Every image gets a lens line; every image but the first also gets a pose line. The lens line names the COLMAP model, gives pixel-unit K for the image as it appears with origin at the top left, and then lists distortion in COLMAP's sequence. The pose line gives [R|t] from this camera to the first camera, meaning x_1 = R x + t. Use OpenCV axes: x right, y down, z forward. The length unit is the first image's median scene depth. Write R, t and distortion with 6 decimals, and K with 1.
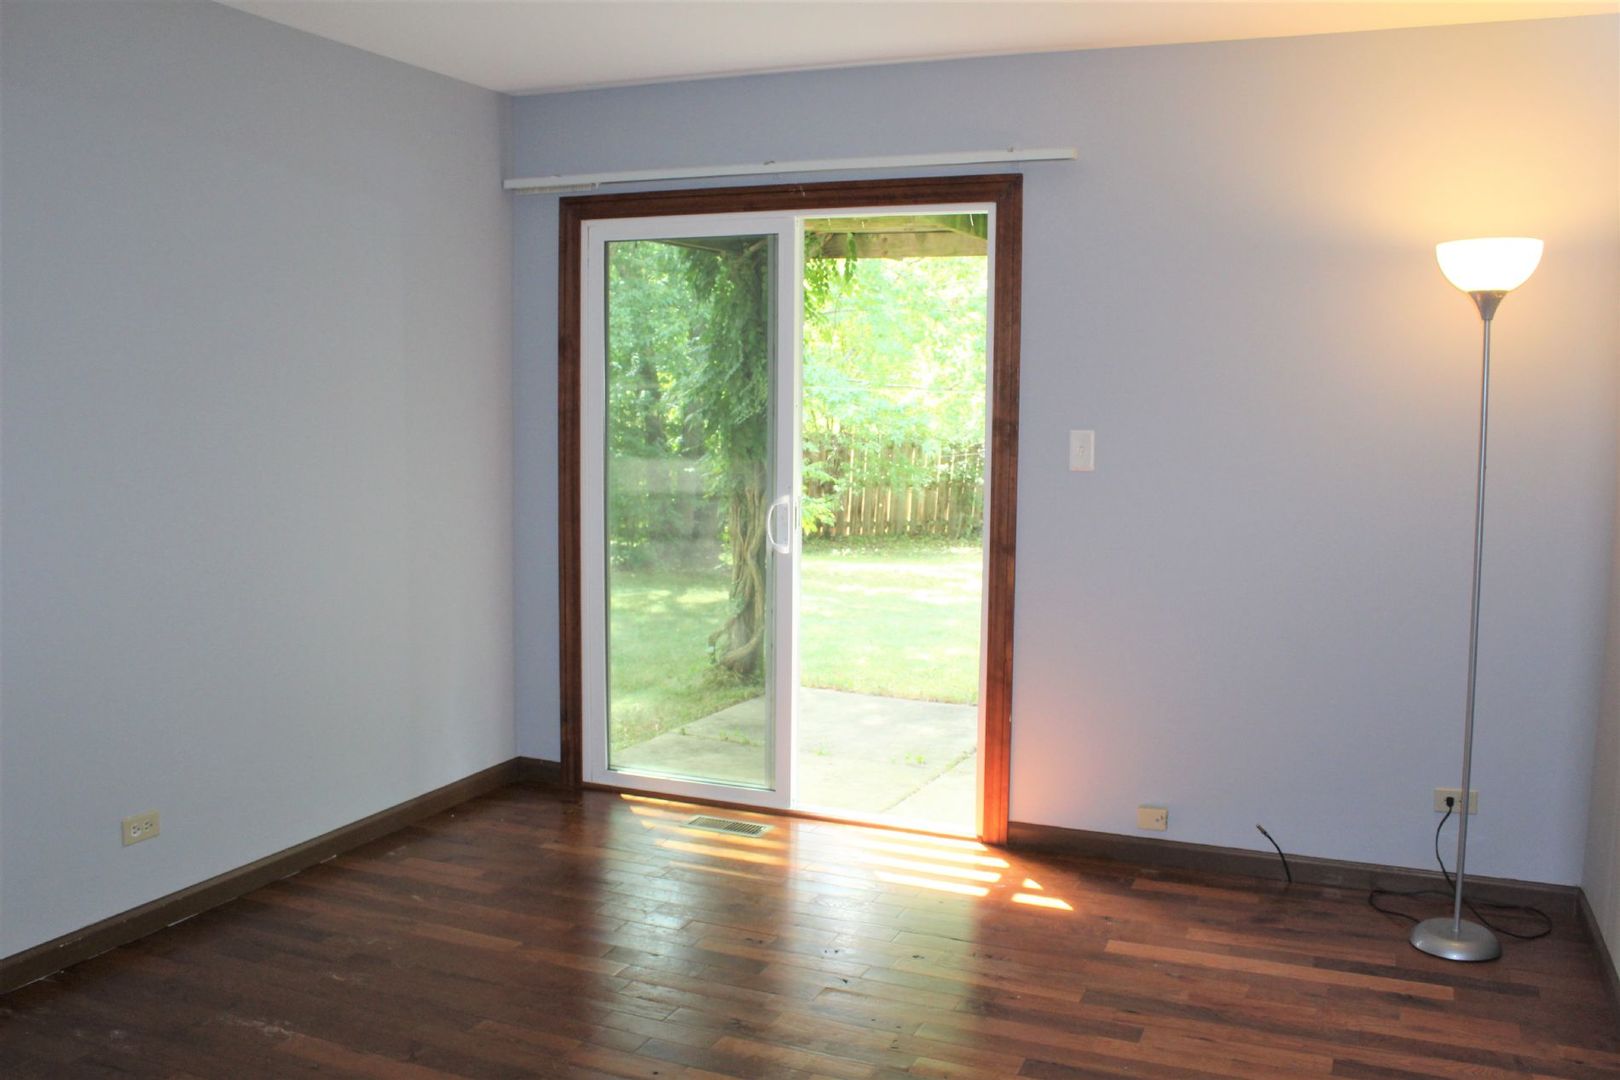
lens RADIAL K [[1364.7, 0, 810.0], [0, 1364.7, 540.0], [0, 0, 1]] dist [-0.152851, 0.134701]
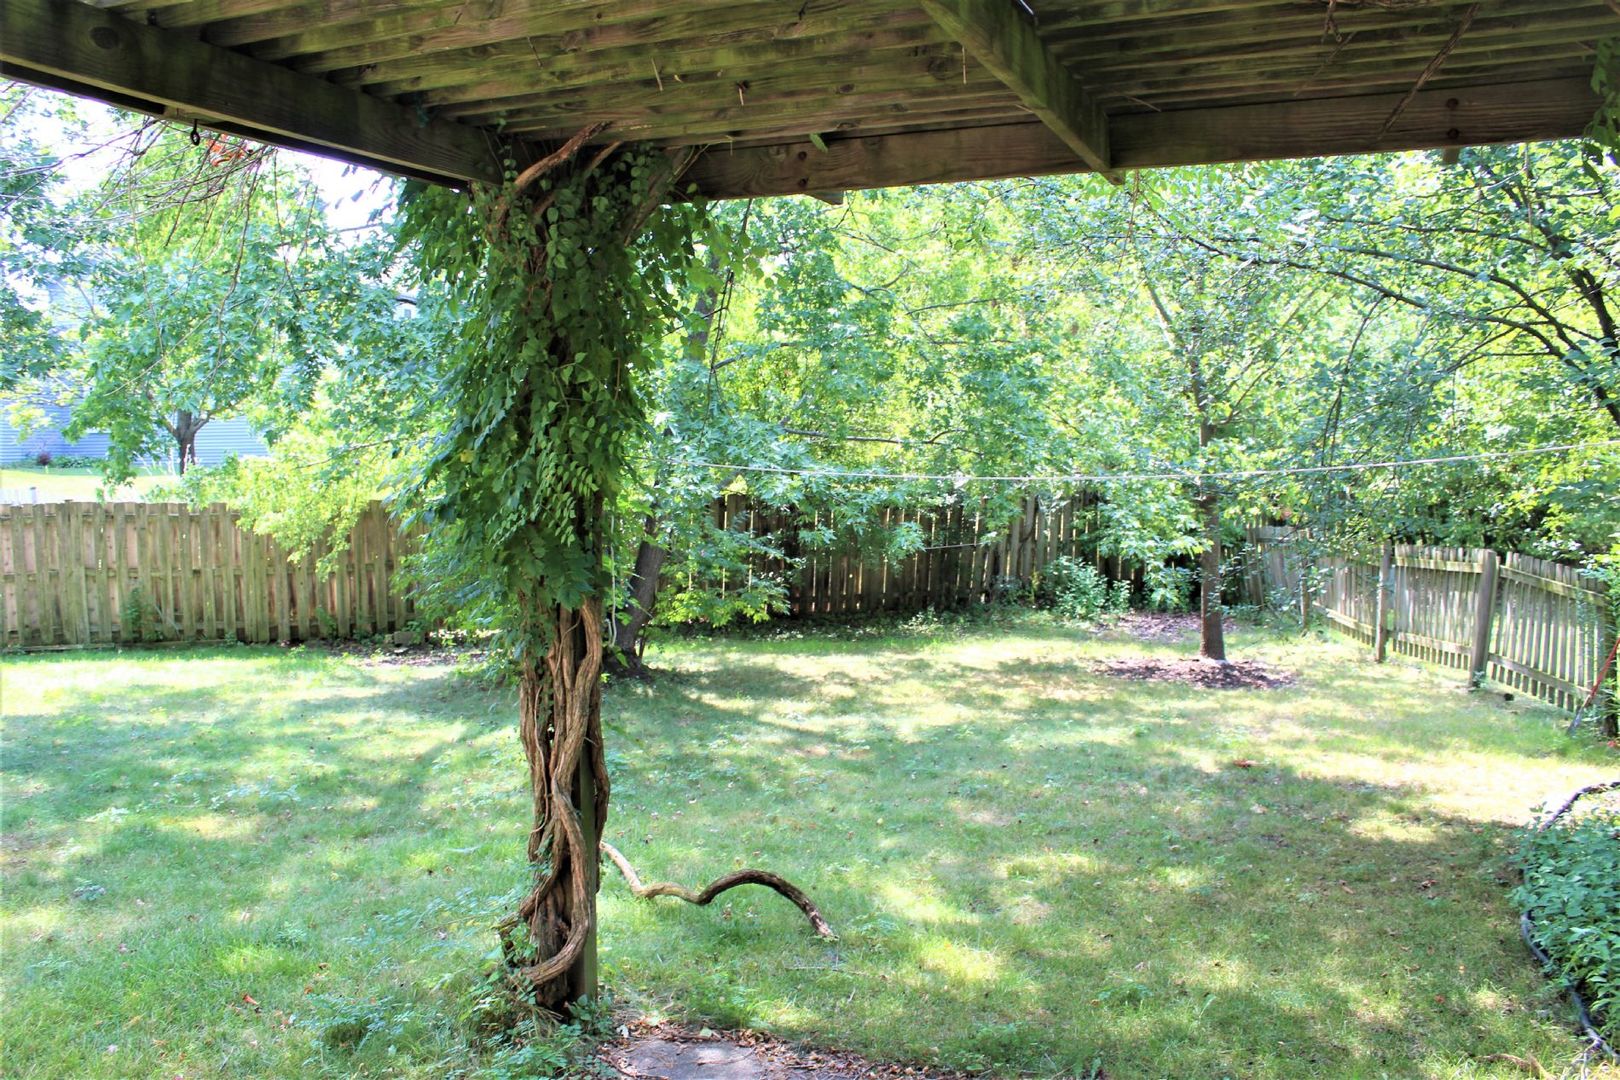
lens RADIAL K [[1364.7, 0, 810.0], [0, 1364.7, 540.0], [0, 0, 1]] dist [-0.152851, 0.134701]
pose [[0.999651, -0.022057, 0.014537, 0.045386], [0.022568, 0.999098, -0.035958, -0.060142], [-0.013731, 0.036273, 0.999248, 0.484328]]
